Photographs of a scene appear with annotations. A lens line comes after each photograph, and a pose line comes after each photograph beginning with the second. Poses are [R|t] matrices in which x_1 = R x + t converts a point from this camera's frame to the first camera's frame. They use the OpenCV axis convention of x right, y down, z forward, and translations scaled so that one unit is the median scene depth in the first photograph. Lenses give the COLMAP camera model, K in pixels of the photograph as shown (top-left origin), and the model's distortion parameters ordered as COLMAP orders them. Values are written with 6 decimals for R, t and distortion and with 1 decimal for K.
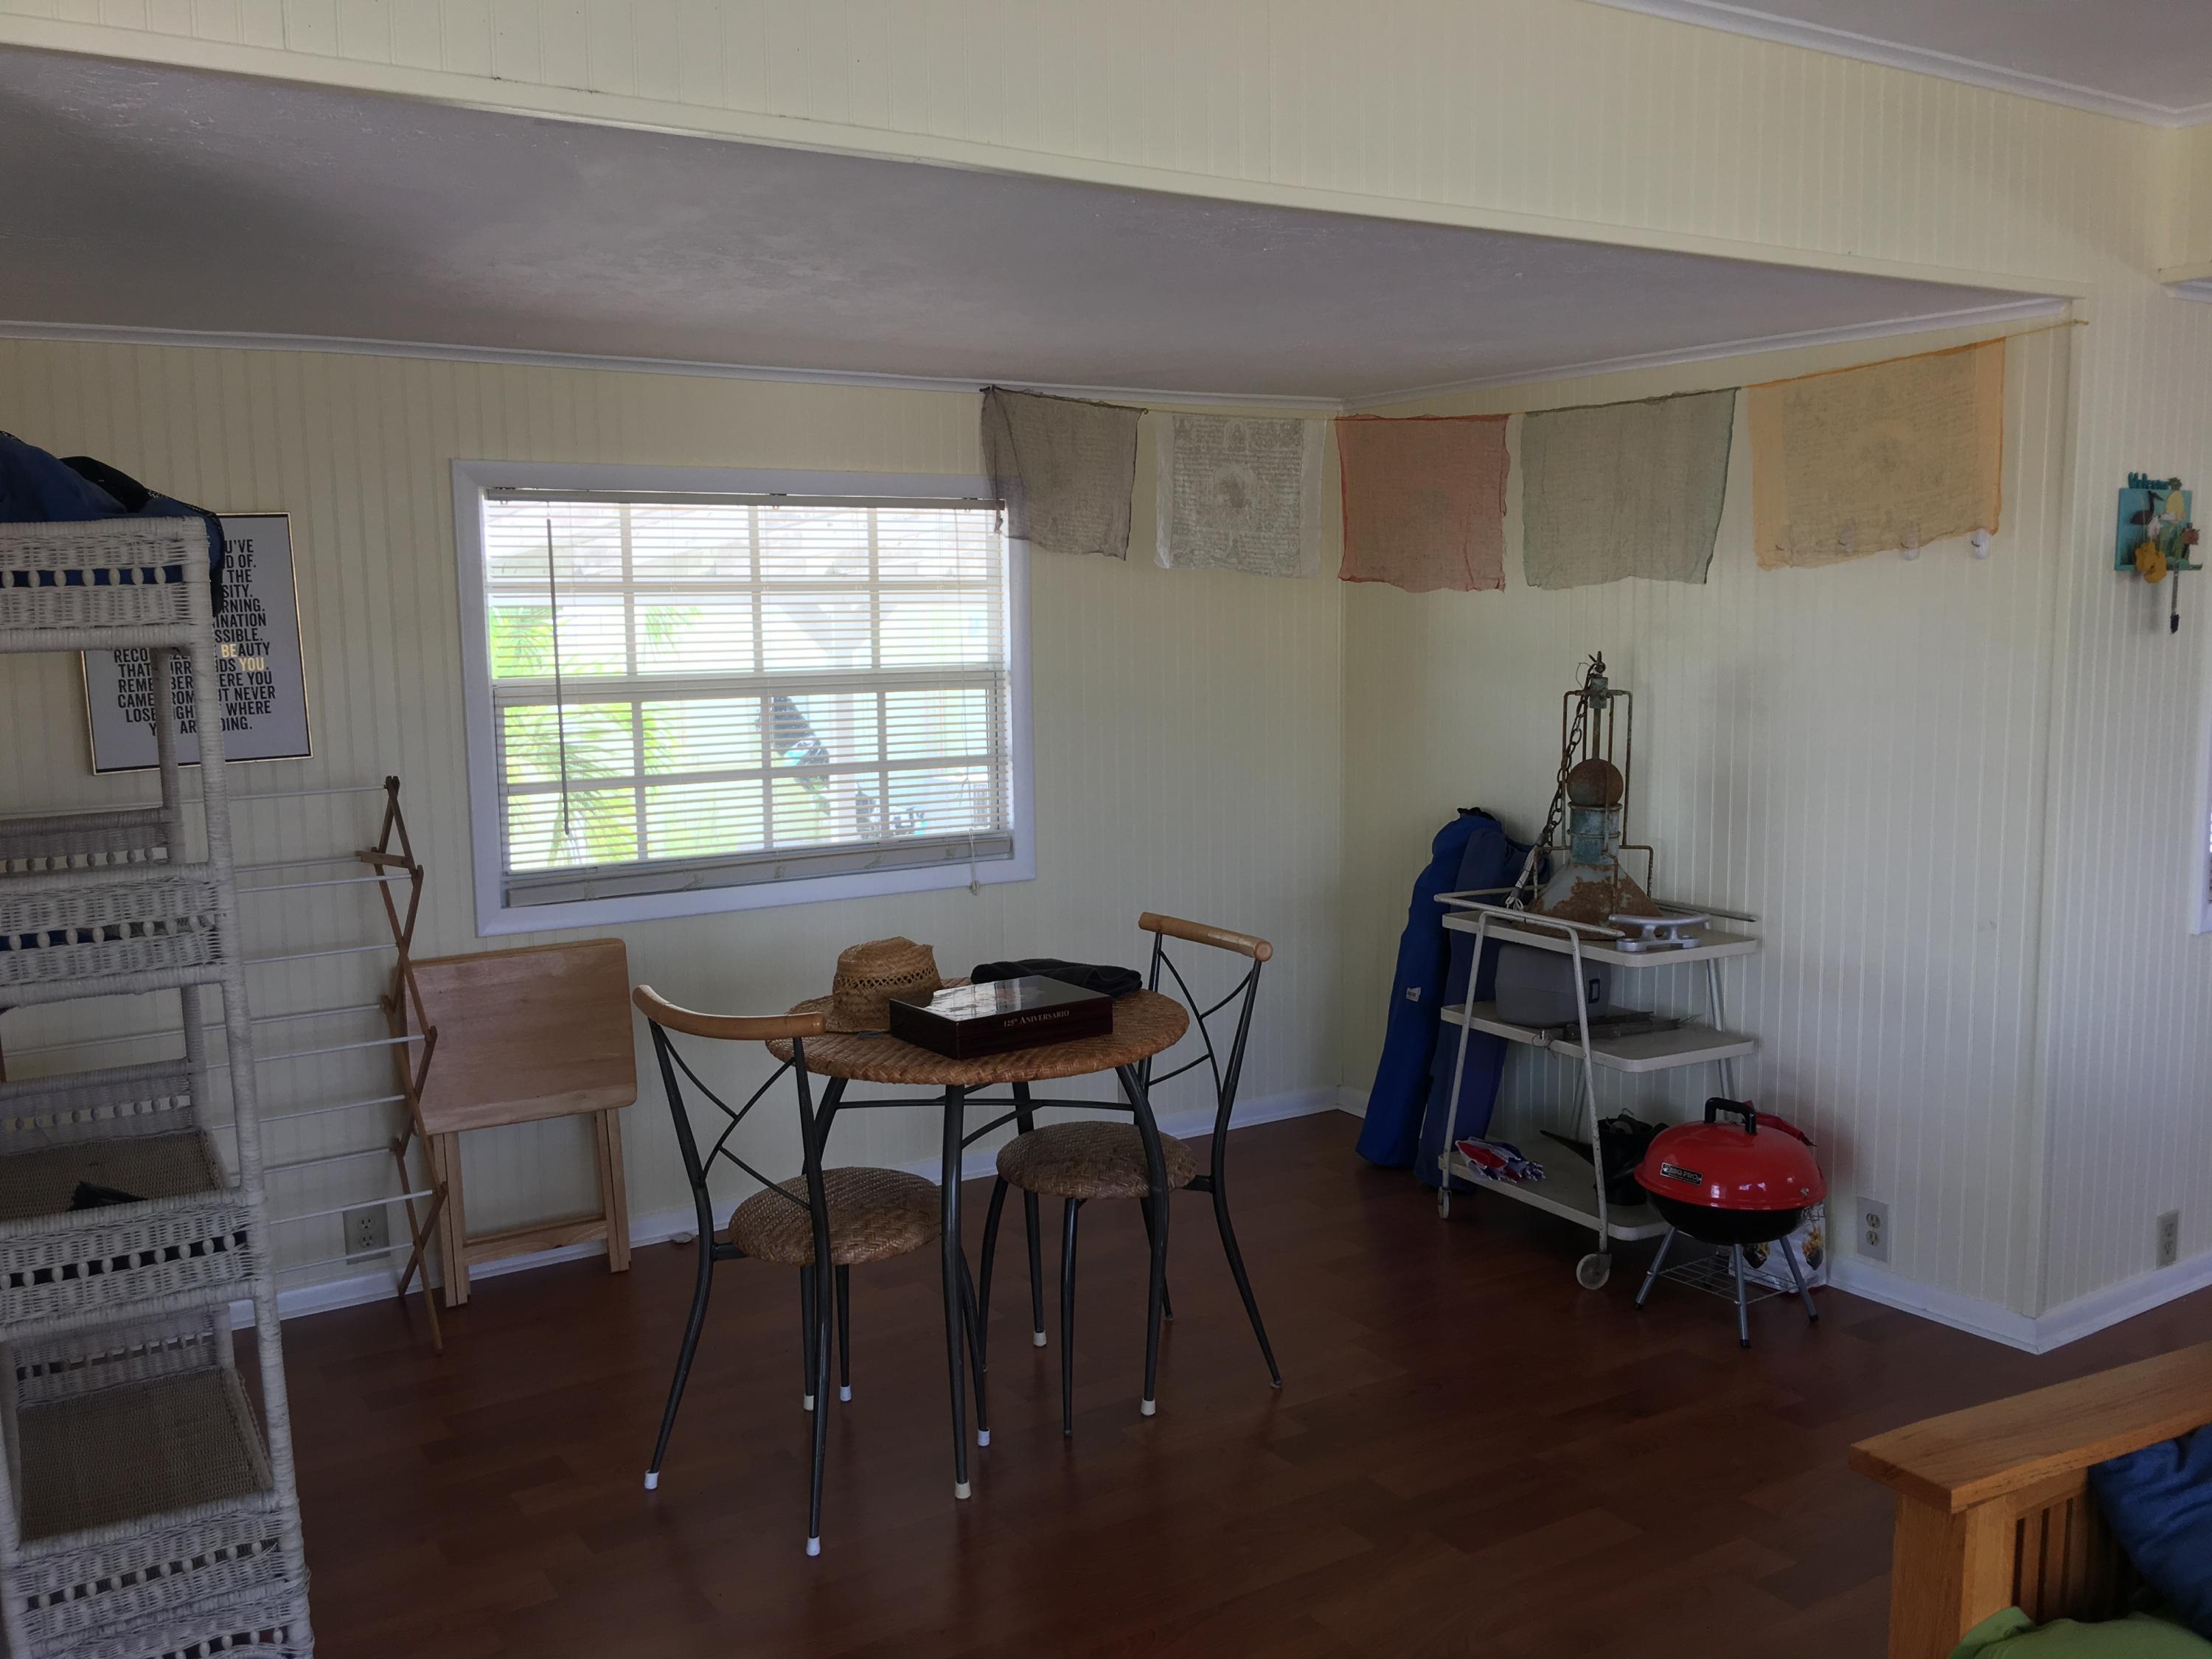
lens RADIAL K [[1859.6, 0, 1107.8], [0, 1859.6, 797.3], [0, 0, 1]] dist [0.083719, -0.117238]
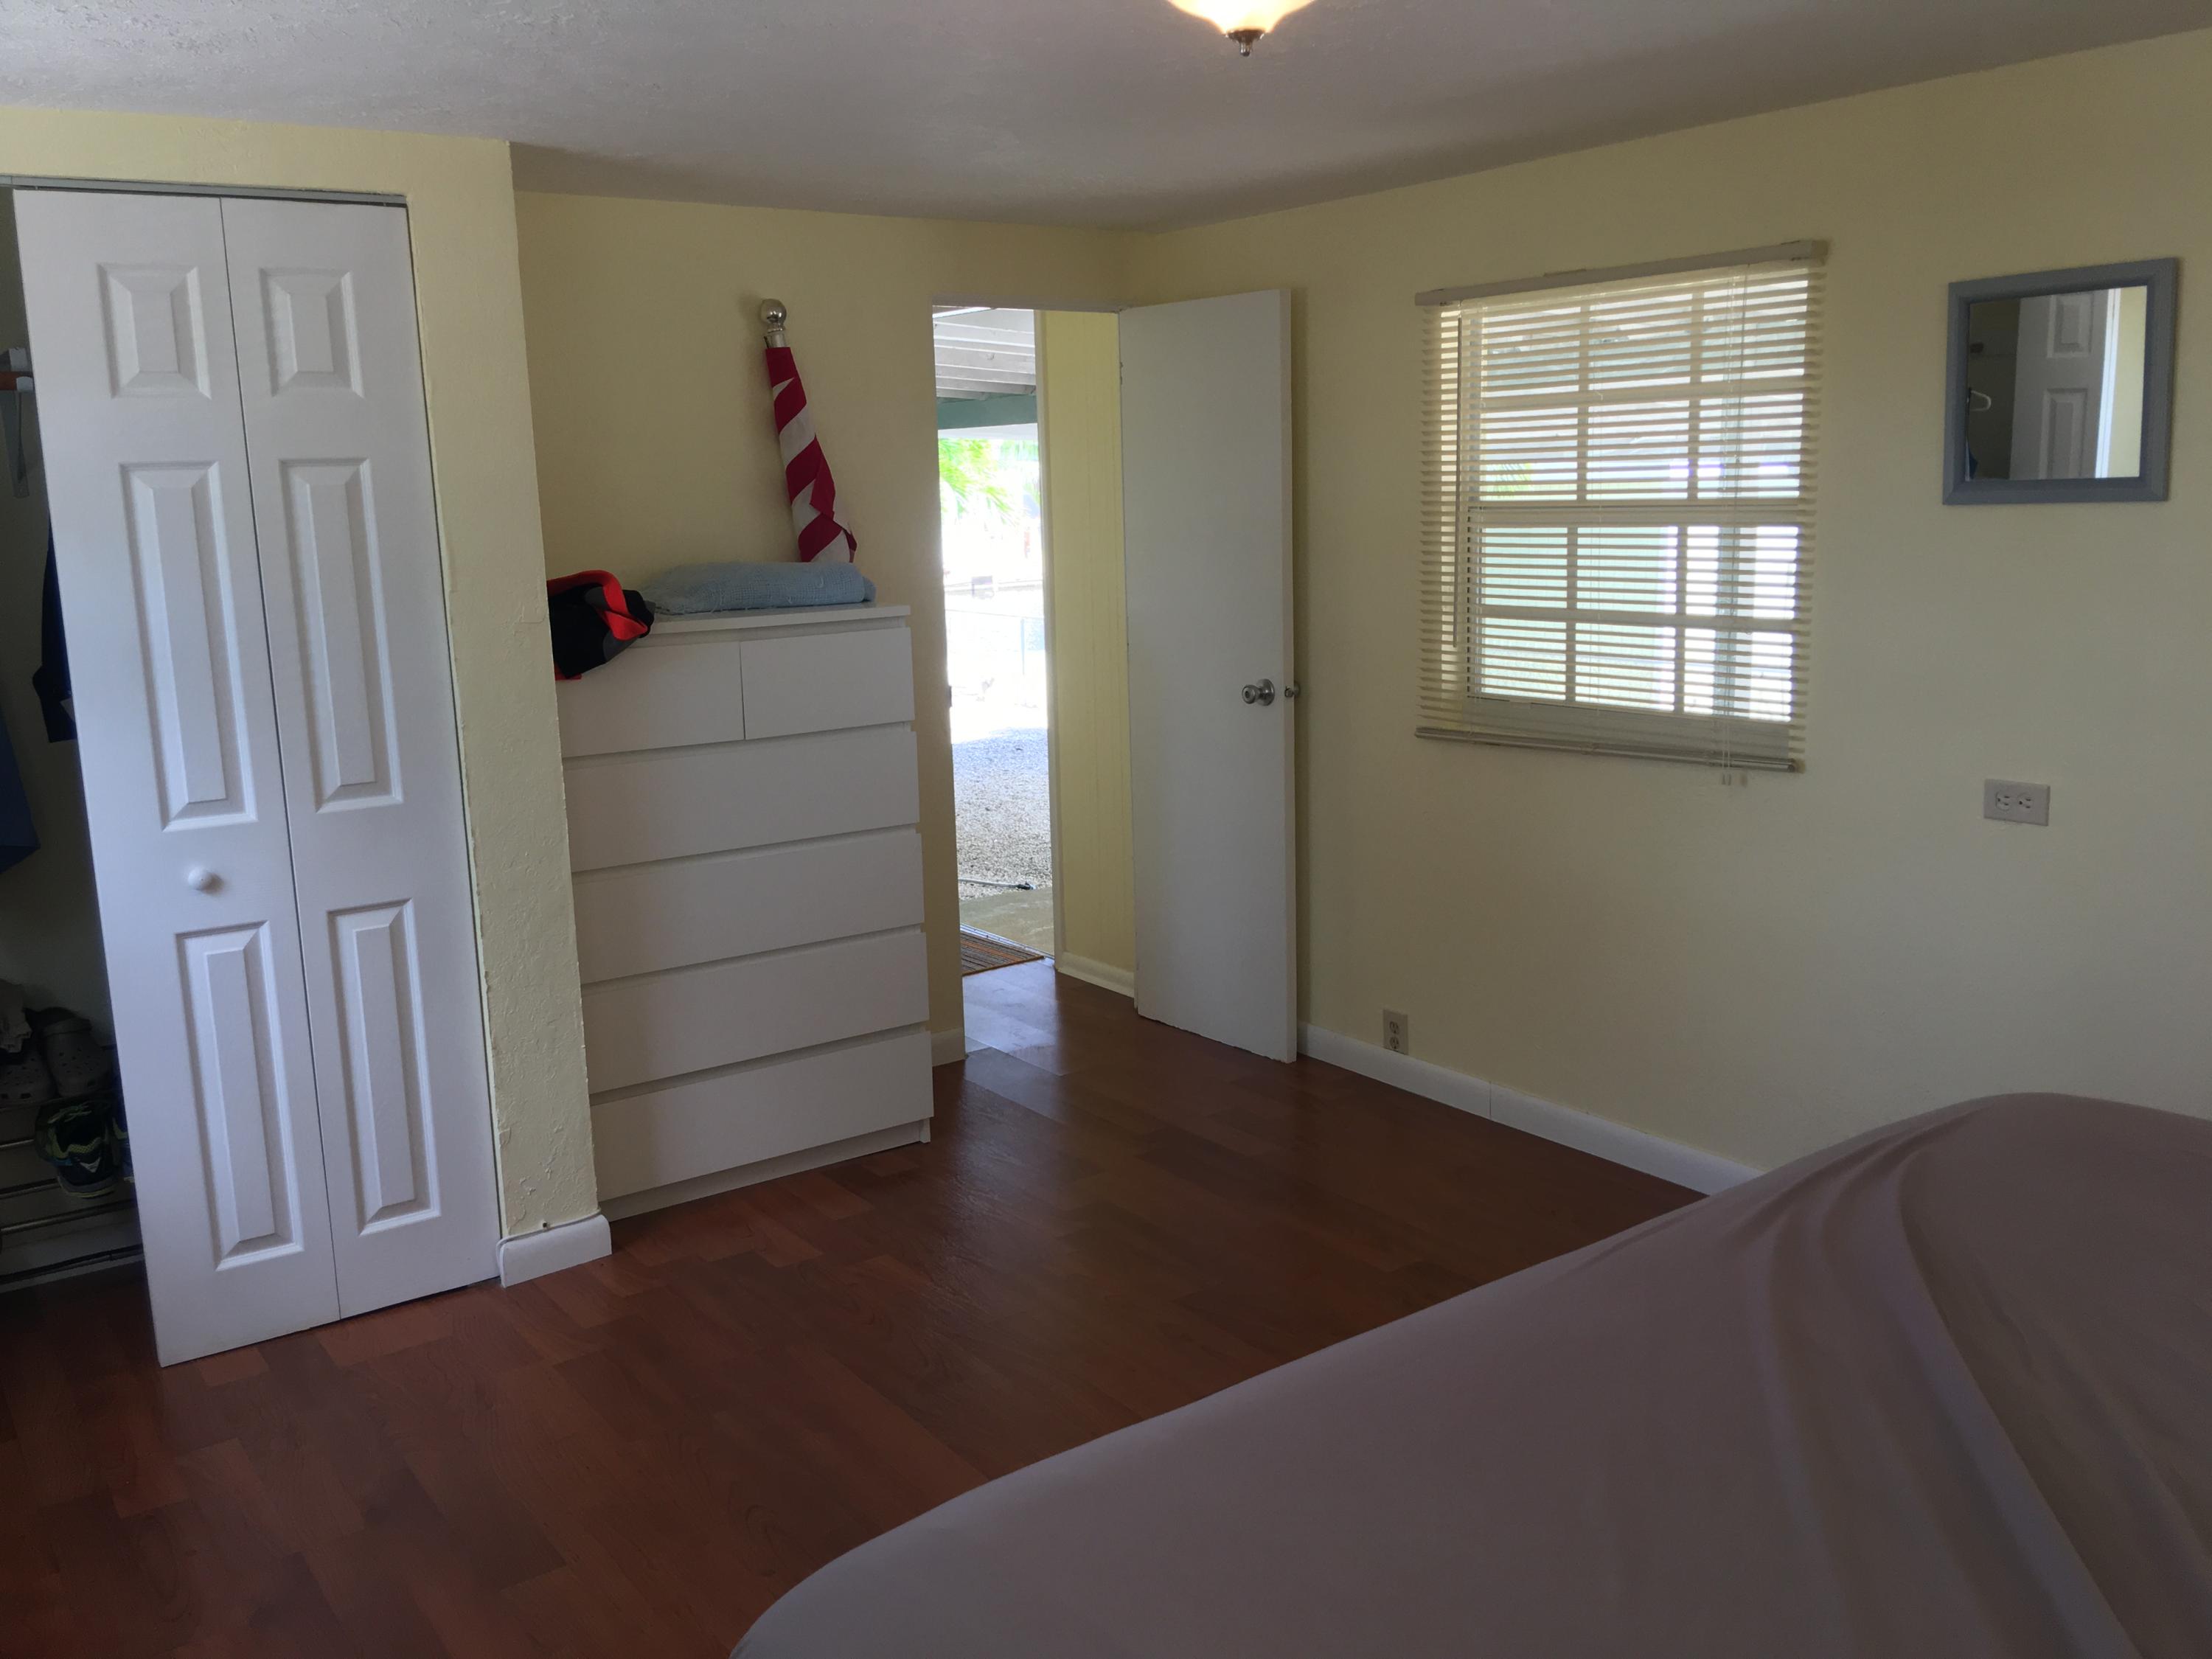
lens RADIAL K [[1859.6, 0, 1107.8], [0, 1859.6, 797.3], [0, 0, 1]] dist [0.083719, -0.117238]
pose [[0.071543, 0.182028, -0.980687, 0.639026], [-0.080371, 0.981062, 0.176234, -0.063924], [0.994194, 0.066210, 0.084818, 0.705359]]
